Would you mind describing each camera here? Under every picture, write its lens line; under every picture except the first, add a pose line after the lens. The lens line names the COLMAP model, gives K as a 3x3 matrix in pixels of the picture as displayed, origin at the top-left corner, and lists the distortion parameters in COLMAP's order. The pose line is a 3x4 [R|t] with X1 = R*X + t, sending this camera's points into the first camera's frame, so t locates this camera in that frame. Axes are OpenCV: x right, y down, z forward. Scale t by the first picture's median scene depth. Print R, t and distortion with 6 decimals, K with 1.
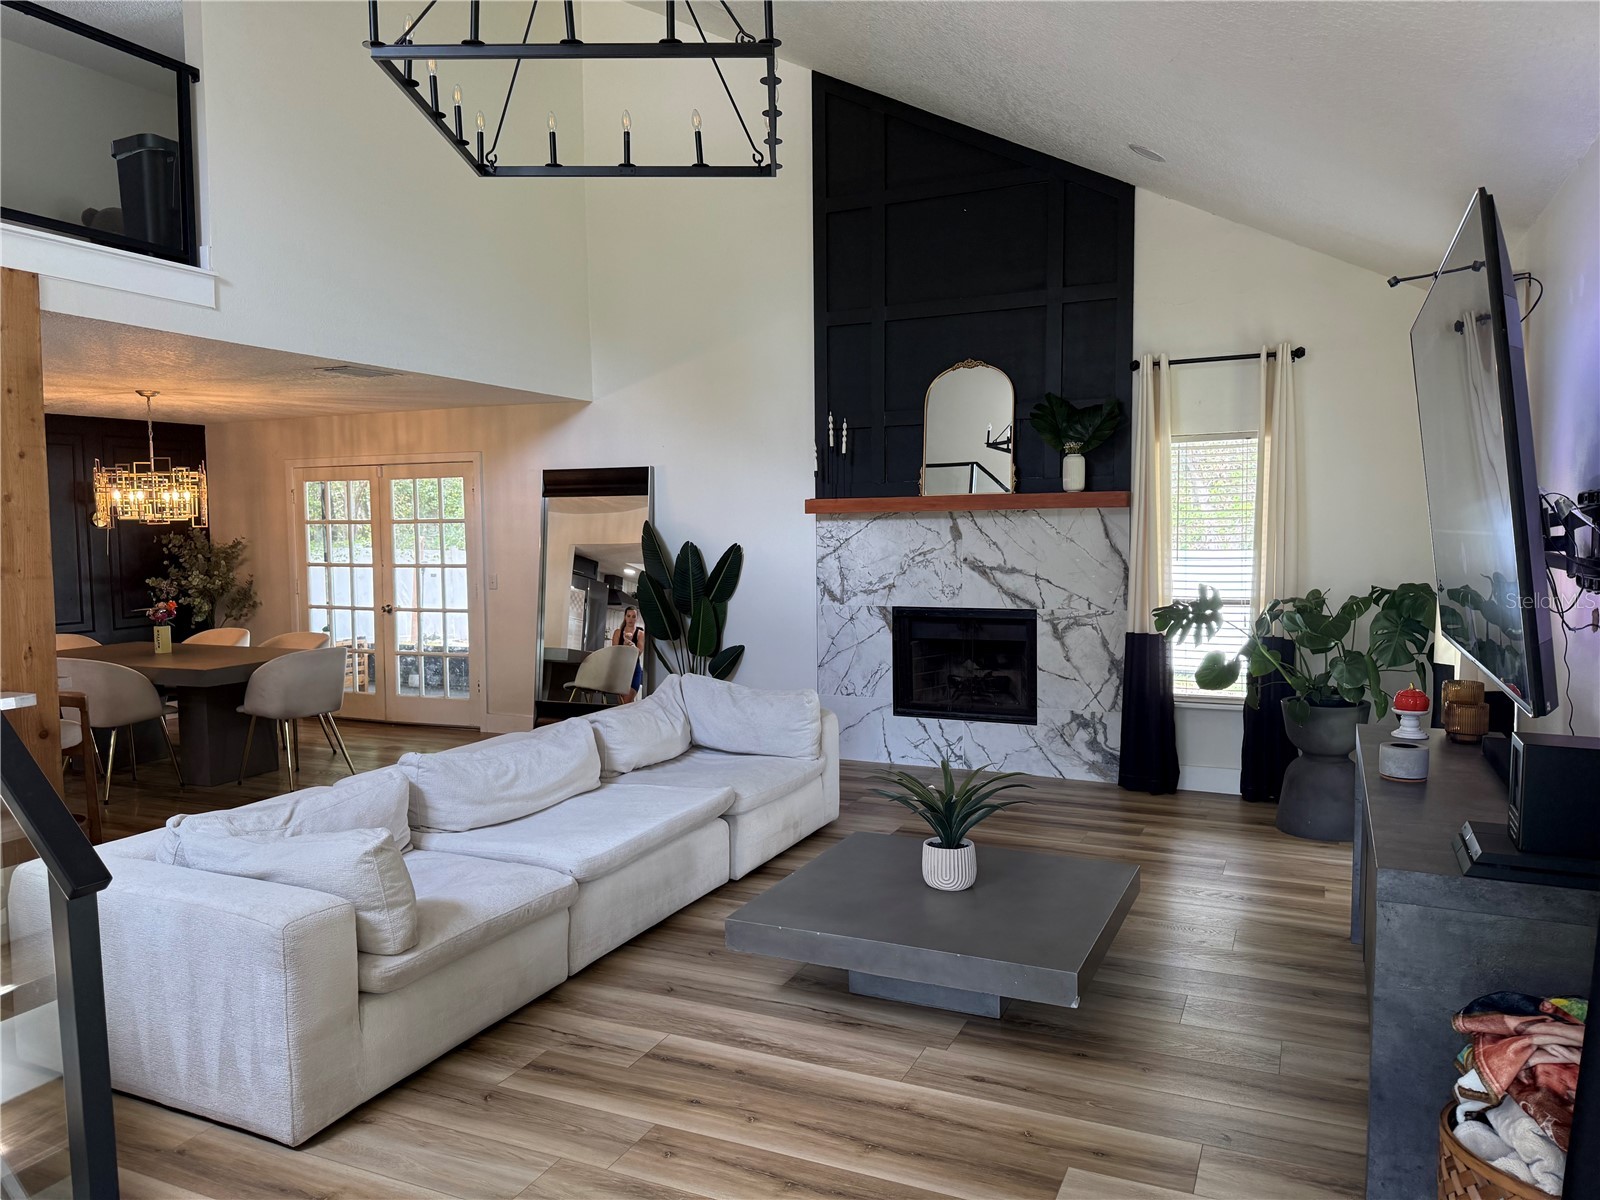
lens RADIAL K [[1142.1, 0, 800.0], [0, 1142.1, 600.0], [0, 0, 1]] dist [0.008878, -0.002135]
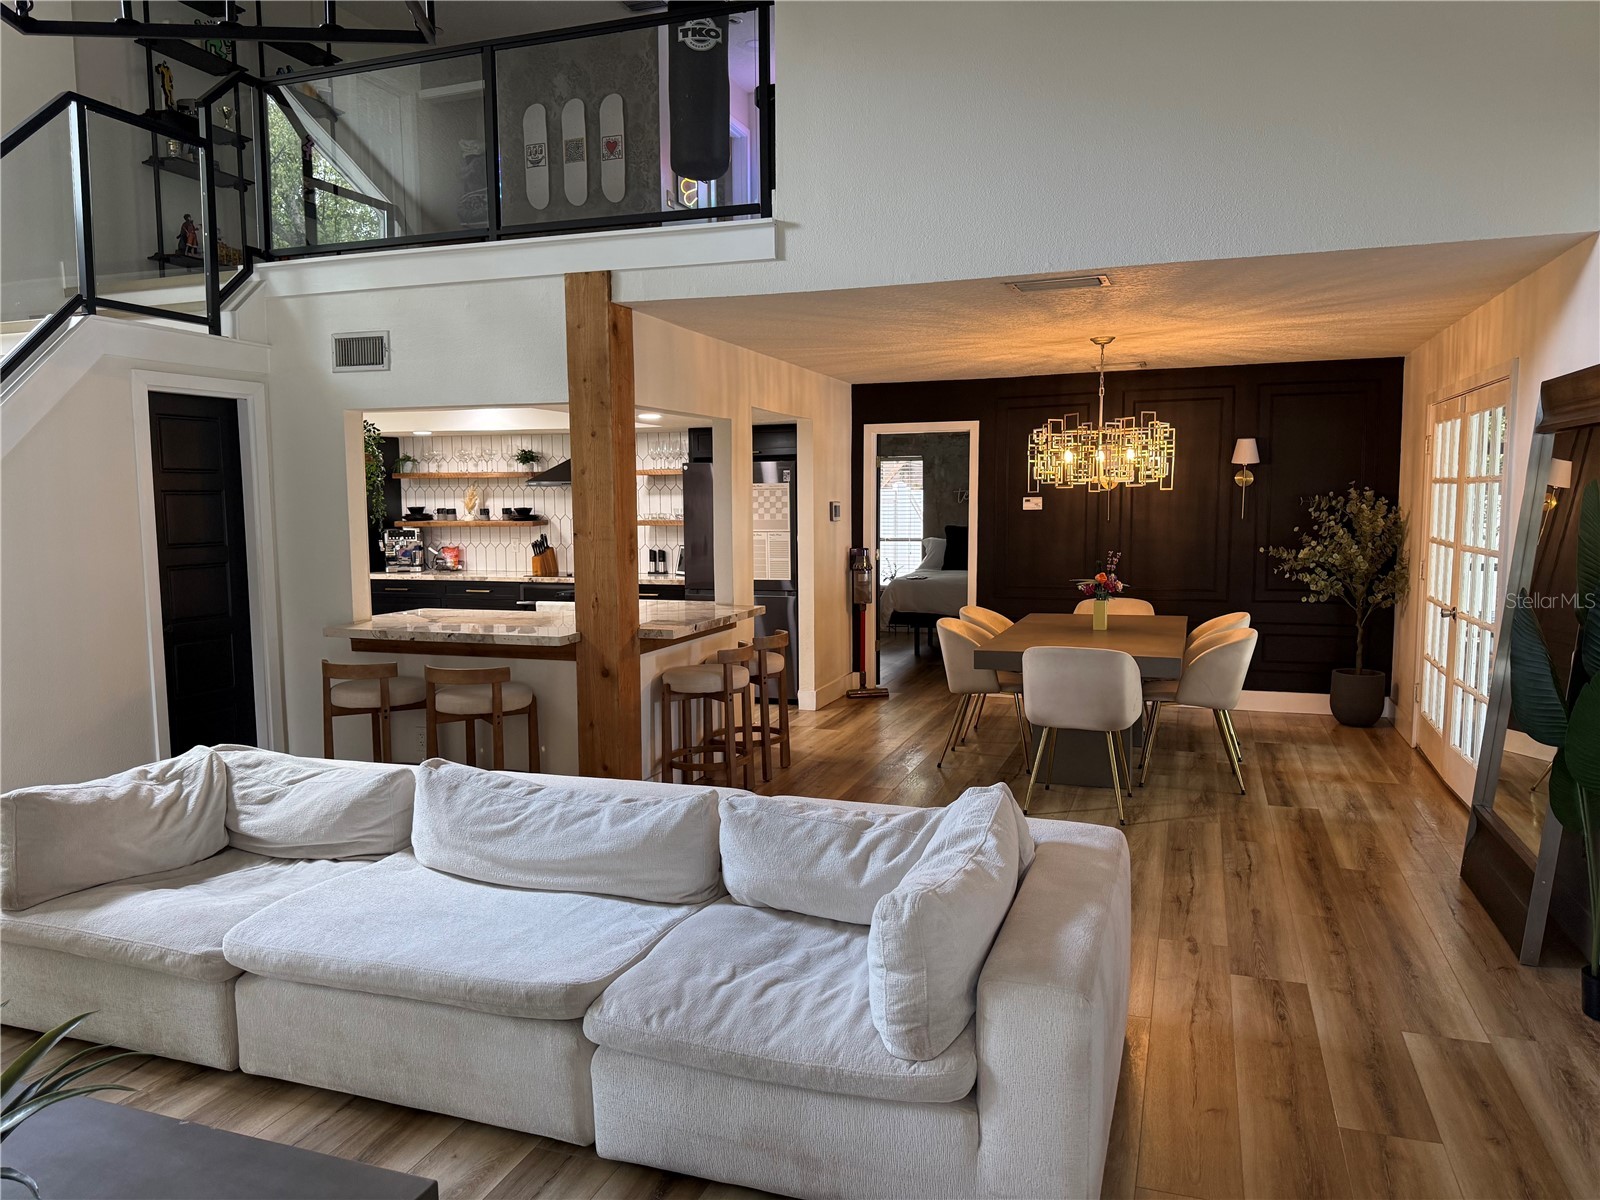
lens RADIAL K [[1142.1, 0, 800.0], [0, 1142.1, 600.0], [0, 0, 1]] dist [0.008878, -0.002135]
pose [[0.097235, 0.107525, -0.989436, 0.314753], [-0.059250, 0.993009, 0.102090, -0.057205], [0.993496, 0.048698, 0.102926, 0.692346]]
